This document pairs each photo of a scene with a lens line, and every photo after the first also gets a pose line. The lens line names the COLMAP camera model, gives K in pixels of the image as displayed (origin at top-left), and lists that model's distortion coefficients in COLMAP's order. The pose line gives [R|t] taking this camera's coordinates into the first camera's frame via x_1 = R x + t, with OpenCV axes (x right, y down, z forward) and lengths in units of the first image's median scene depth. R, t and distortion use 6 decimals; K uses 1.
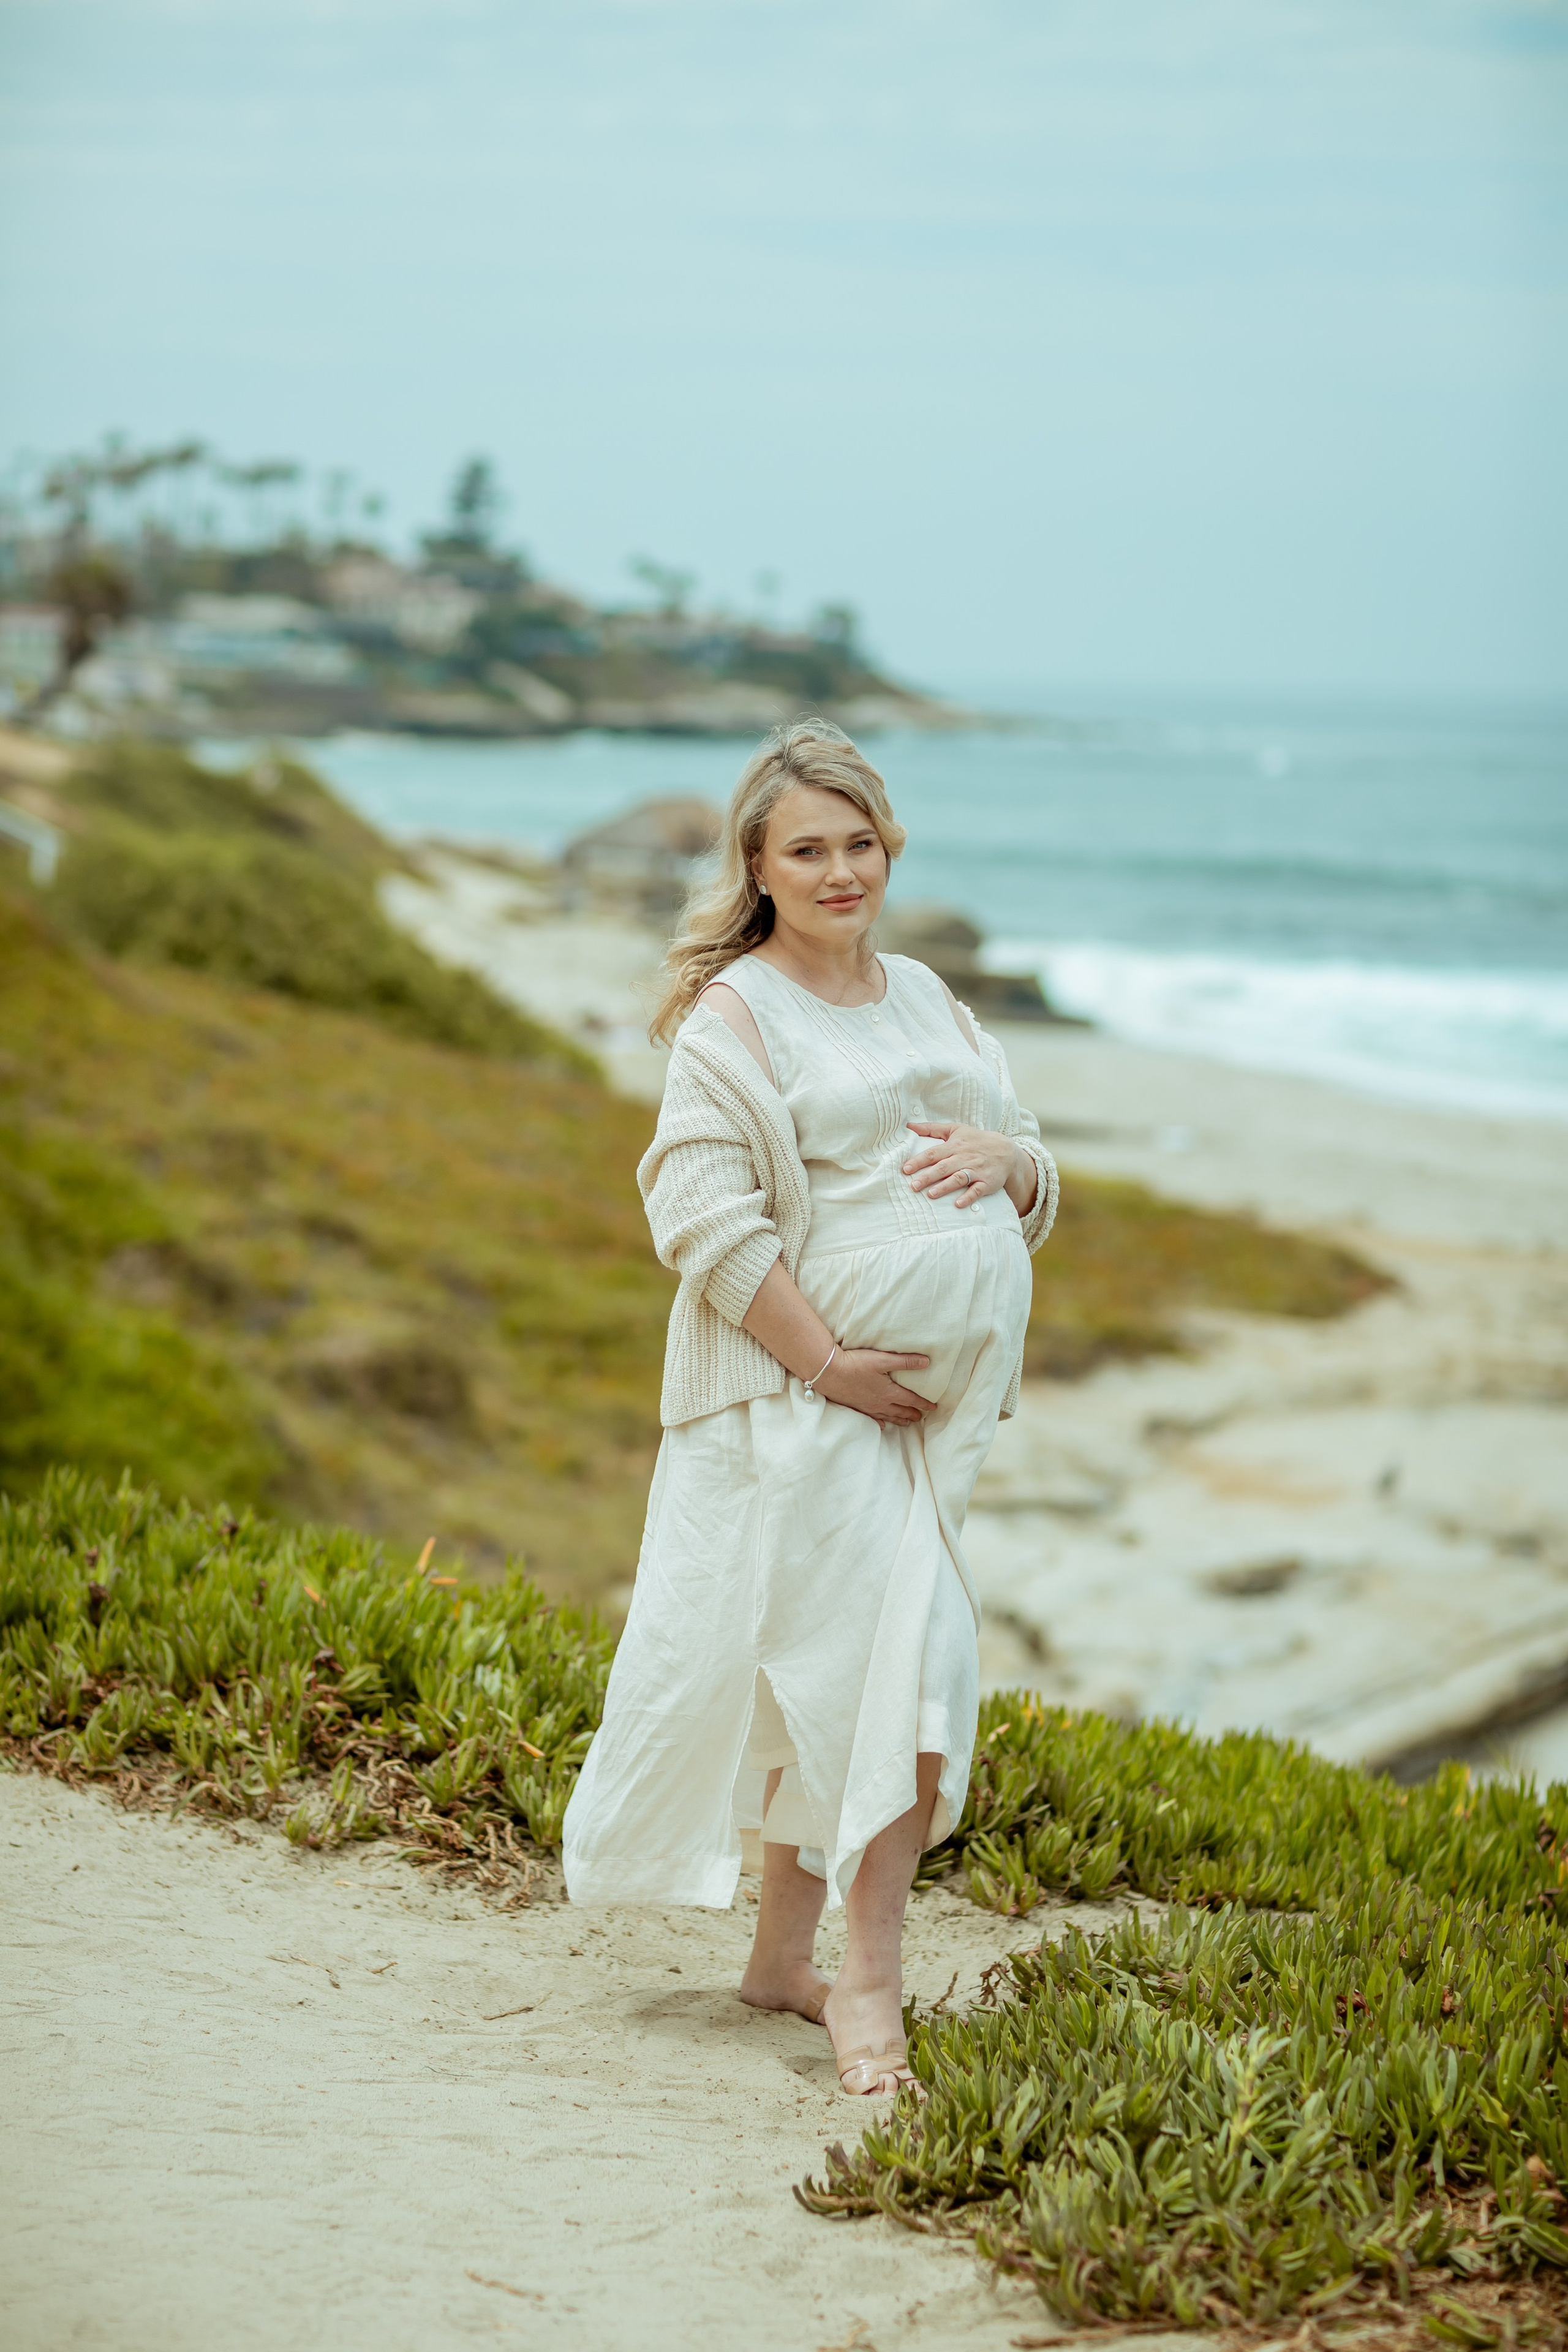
lens RADIAL K [[7383.8, 0, 784.0], [0, 7383.8, 1176.0], [0, 0, 1]] dist [-0.064560, -0.913833]
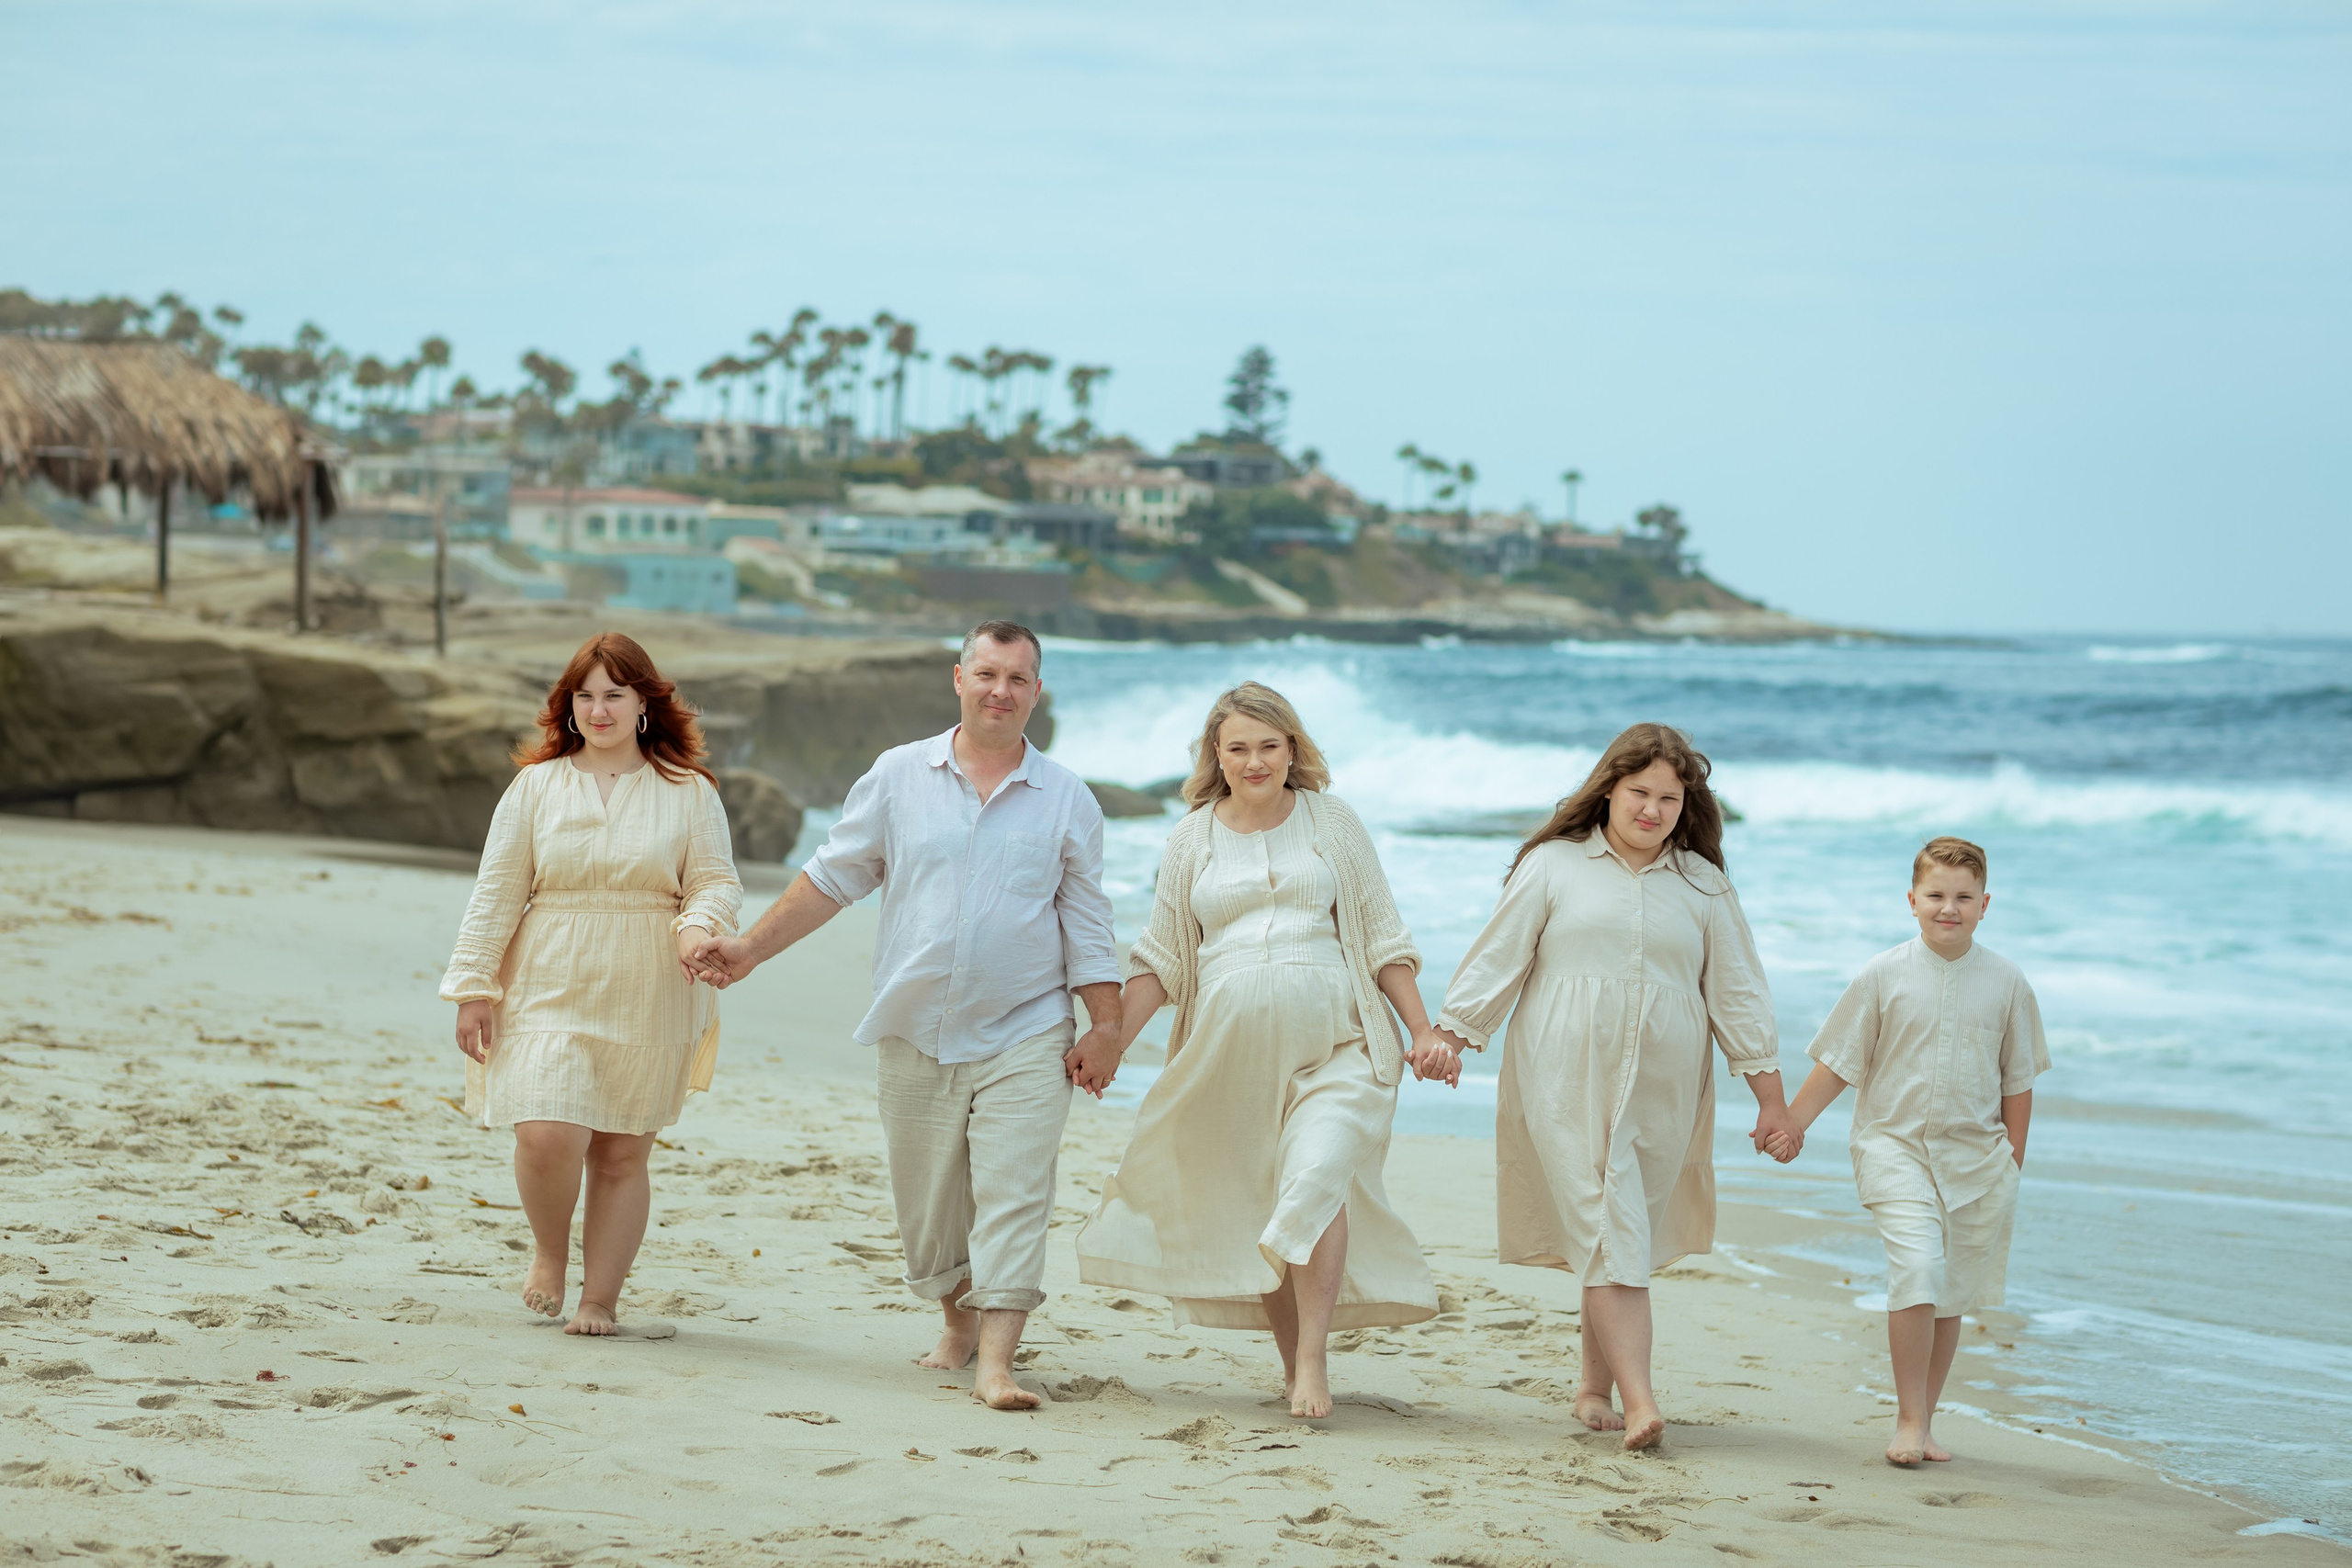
lens RADIAL K [[6048.9, 0, 1176.0], [0, 6048.9, 784.0], [0, 0, 1]] dist [-0.035427, -0.755278]
pose [[0.990027, -0.011878, -0.140379, 0.223558], [0.002638, 0.997828, -0.065825, 0.020125], [0.140856, 0.064798, 0.987907, 1.158463]]
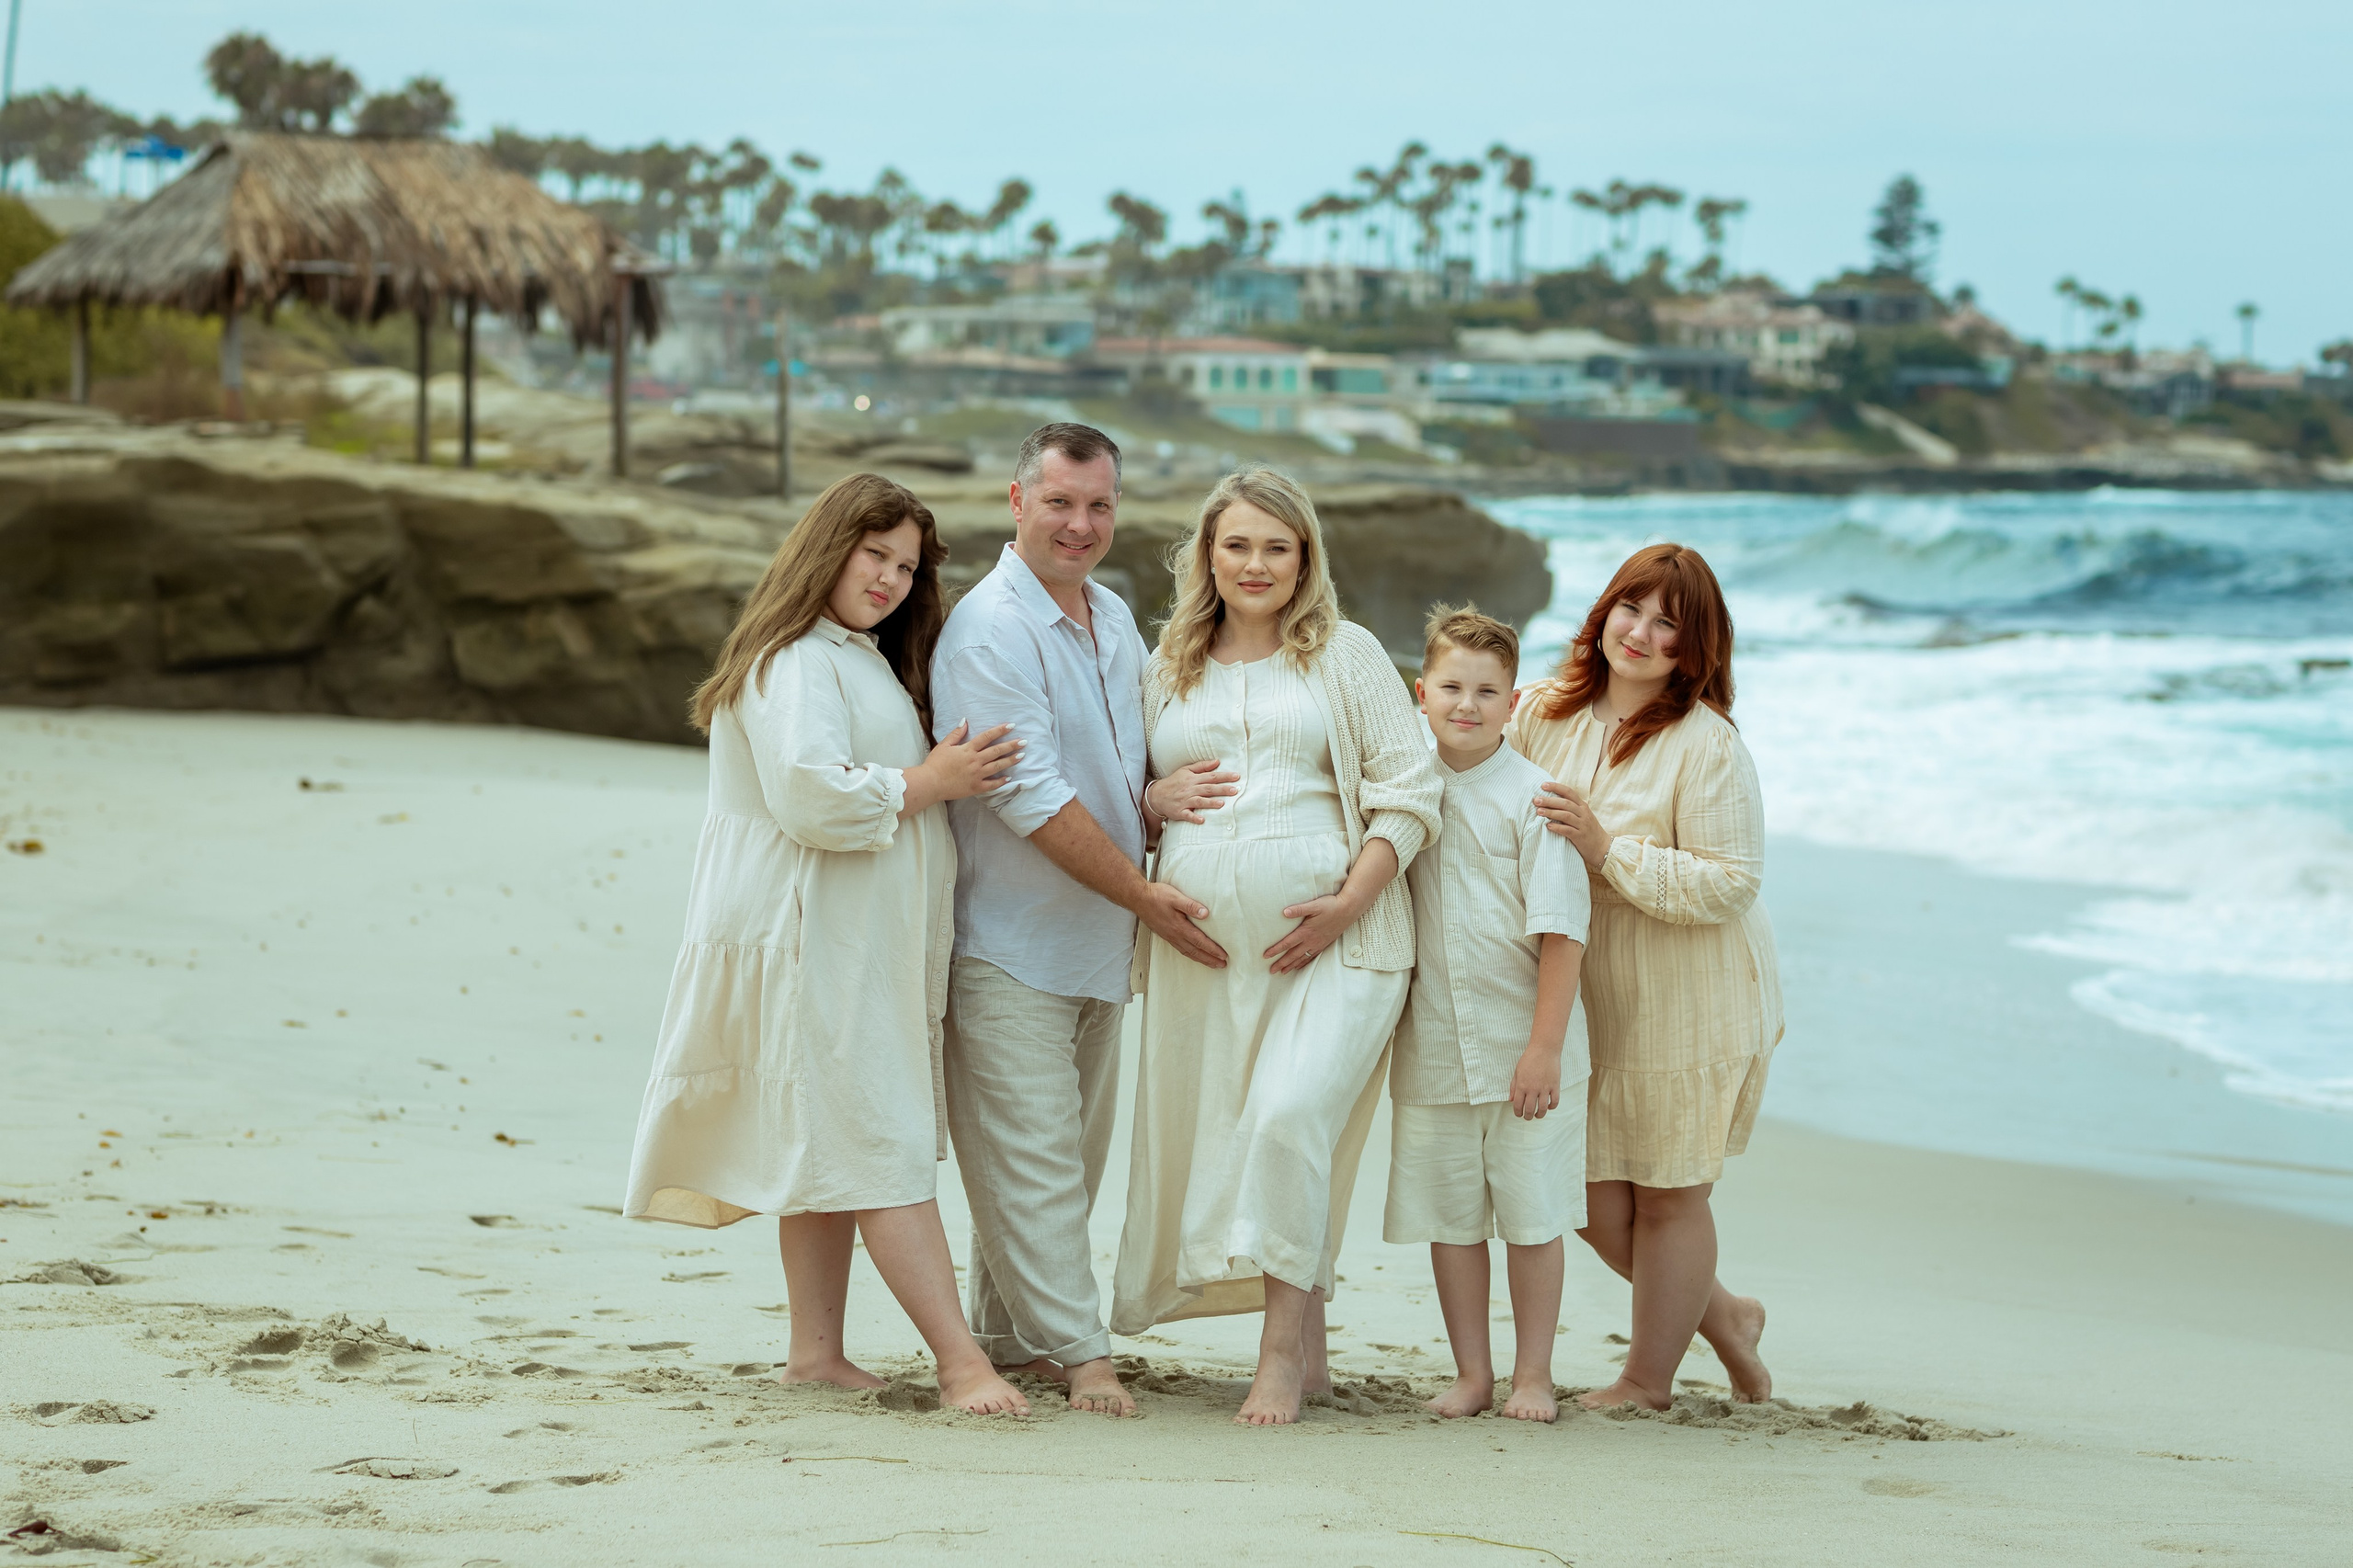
lens RADIAL K [[6248.6, 0, 1176.5], [0, 6248.6, 784.0], [0, 0, 1]] dist [-0.033170, -1.117234]
pose [[0.968534, -0.017214, -0.248287, 0.229343], [0.006188, 0.998962, -0.045118, 0.013412], [0.248806, 0.042162, 0.967635, 1.266419]]
